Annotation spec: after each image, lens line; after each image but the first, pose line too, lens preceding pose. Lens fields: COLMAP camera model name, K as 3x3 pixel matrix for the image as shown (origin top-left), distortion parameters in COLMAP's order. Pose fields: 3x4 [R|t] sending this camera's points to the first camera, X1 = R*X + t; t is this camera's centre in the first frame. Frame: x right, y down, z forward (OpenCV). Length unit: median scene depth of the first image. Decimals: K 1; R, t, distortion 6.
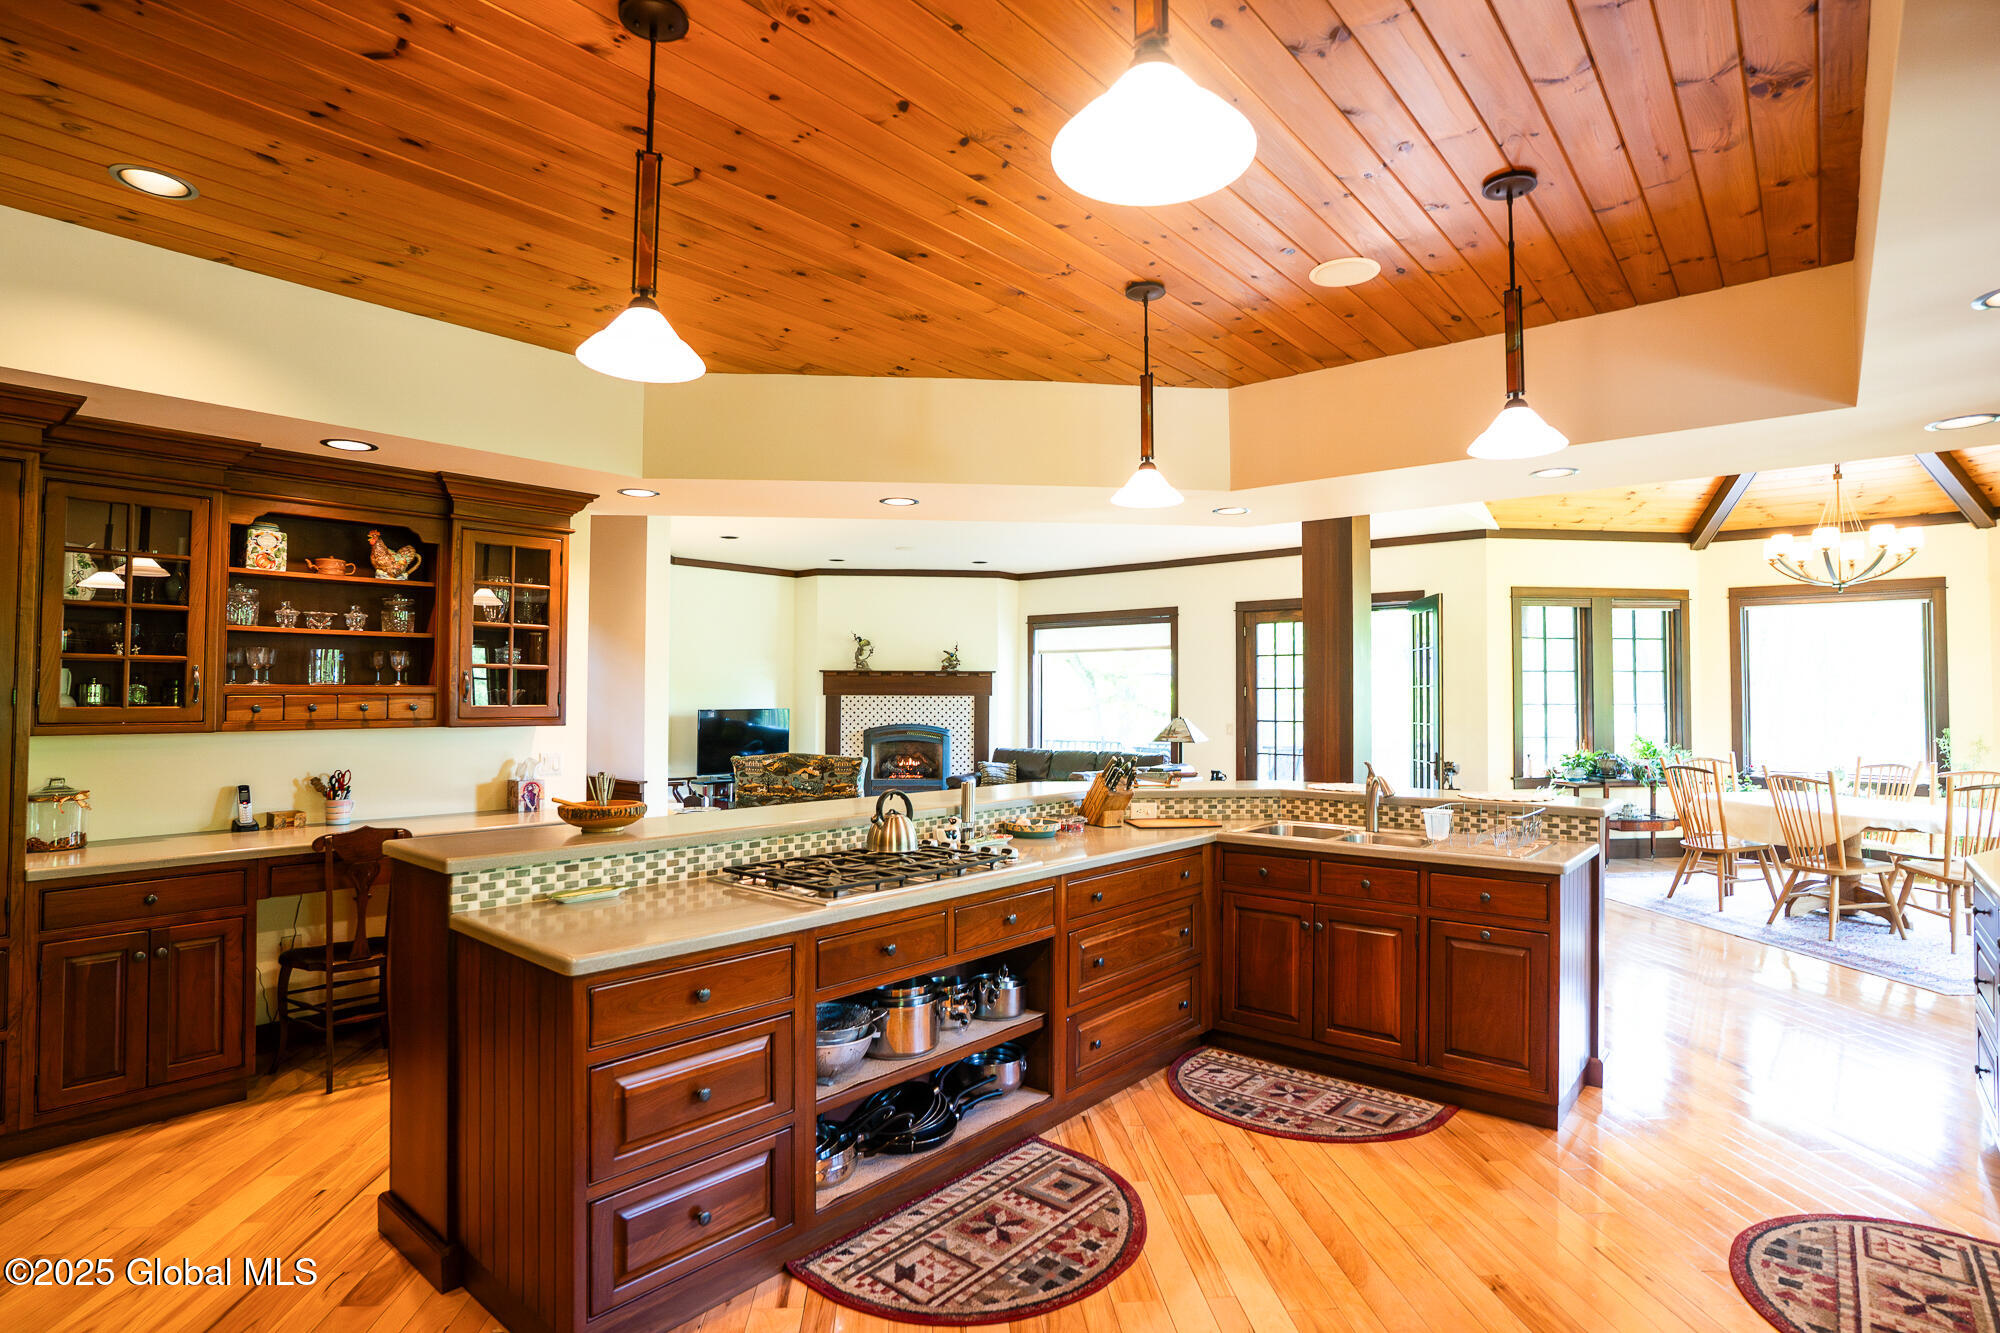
lens RADIAL K [[1010.7, 0, 993.6], [0, 1010.7, 664.9], [0, 0, 1]] dist [-0.077166, 0.032864]
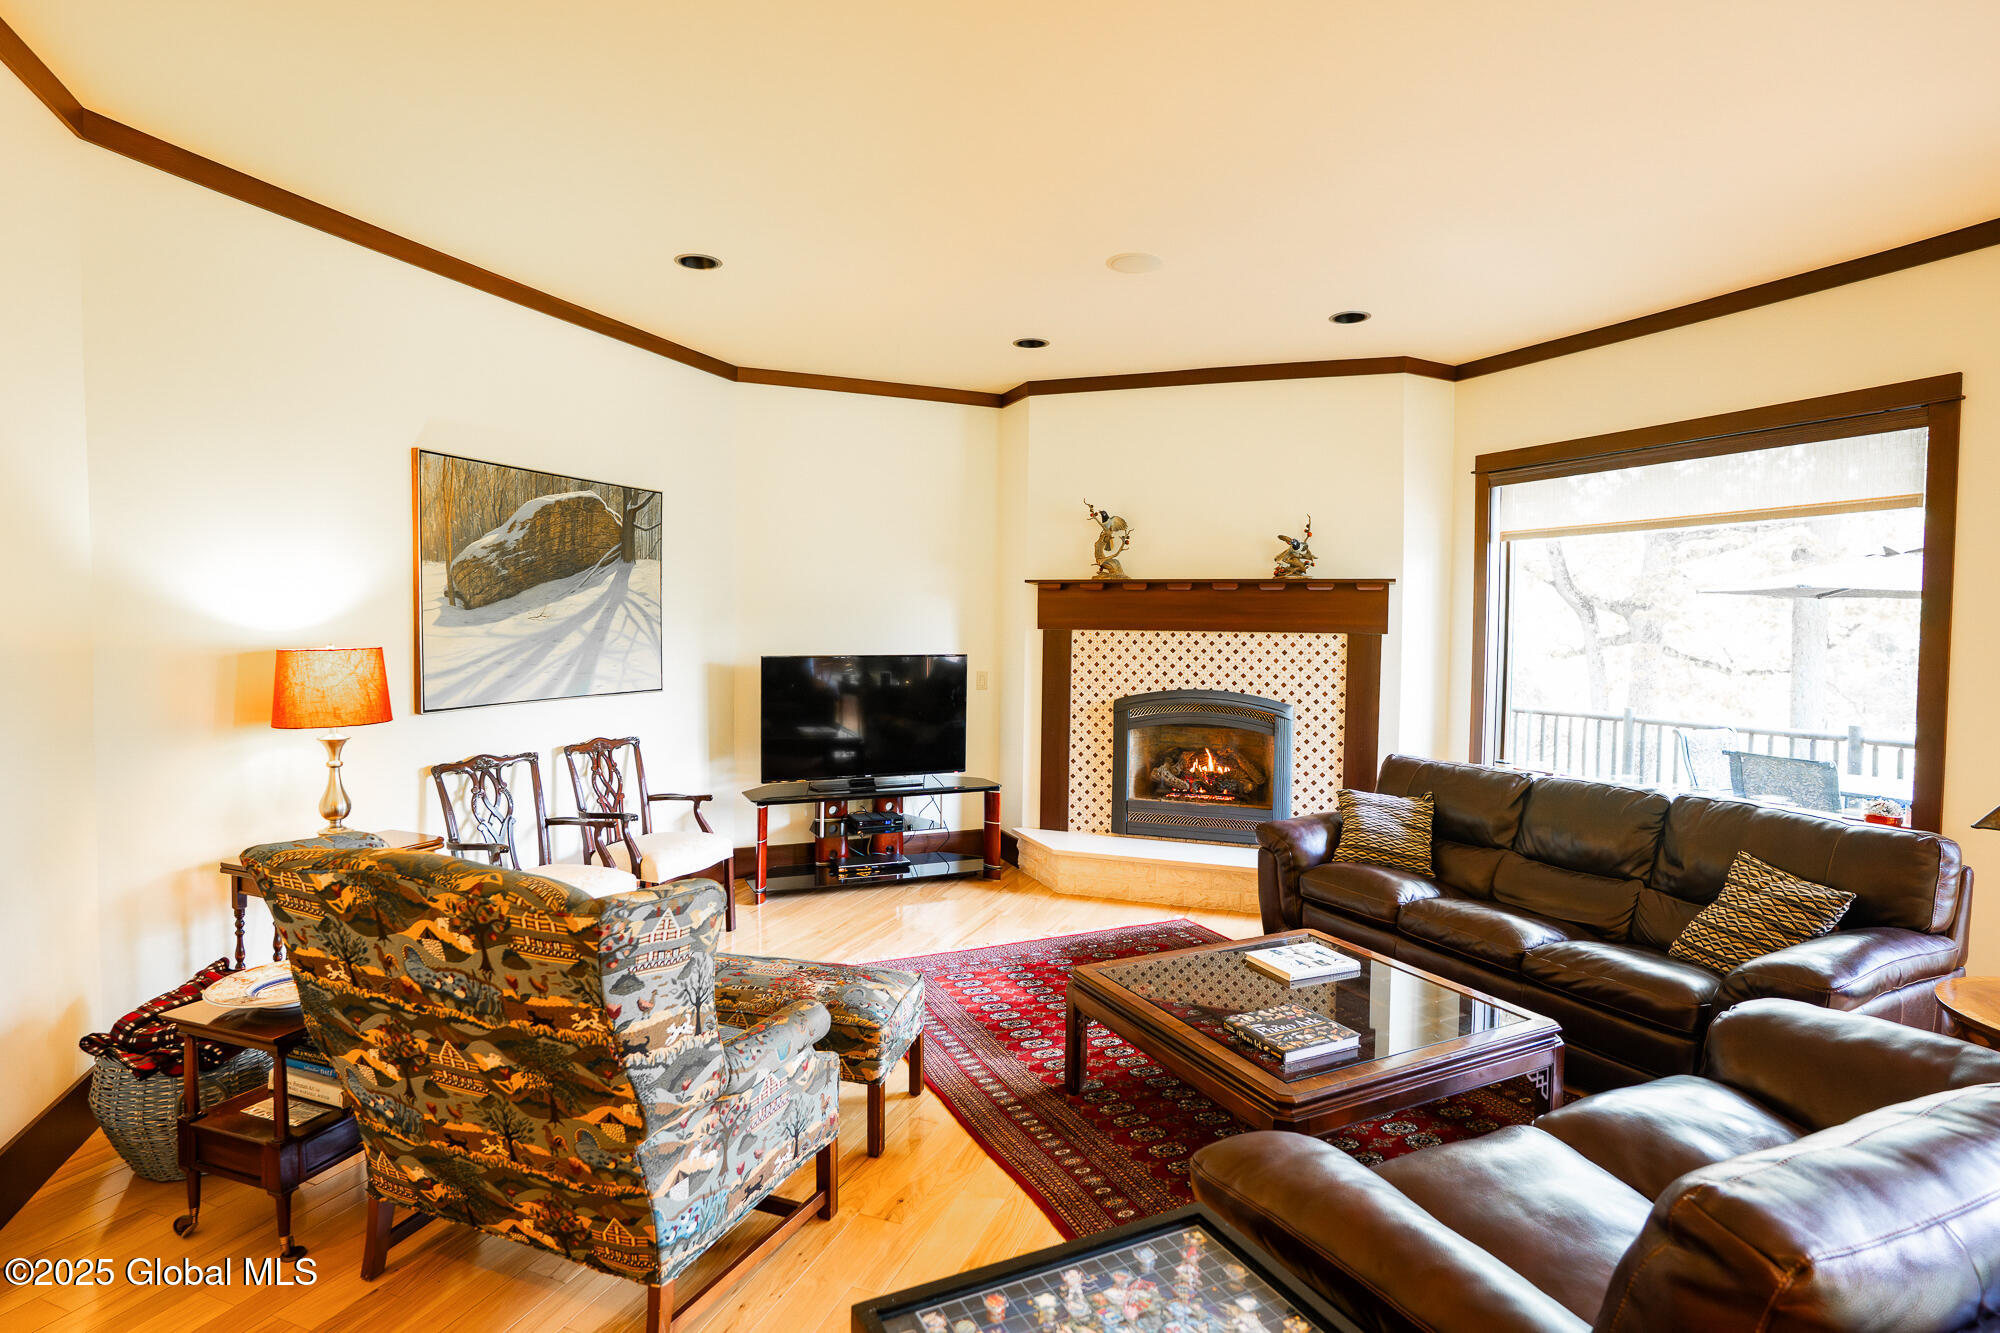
lens RADIAL K [[1010.7, 0, 993.6], [0, 1010.7, 664.9], [0, 0, 1]] dist [-0.077166, 0.032864]
pose [[0.911105, 0.023609, -0.411498, 0.022387], [0.002277, 0.998055, 0.062303, 0.015992], [0.412169, -0.057701, 0.909279, 0.520730]]
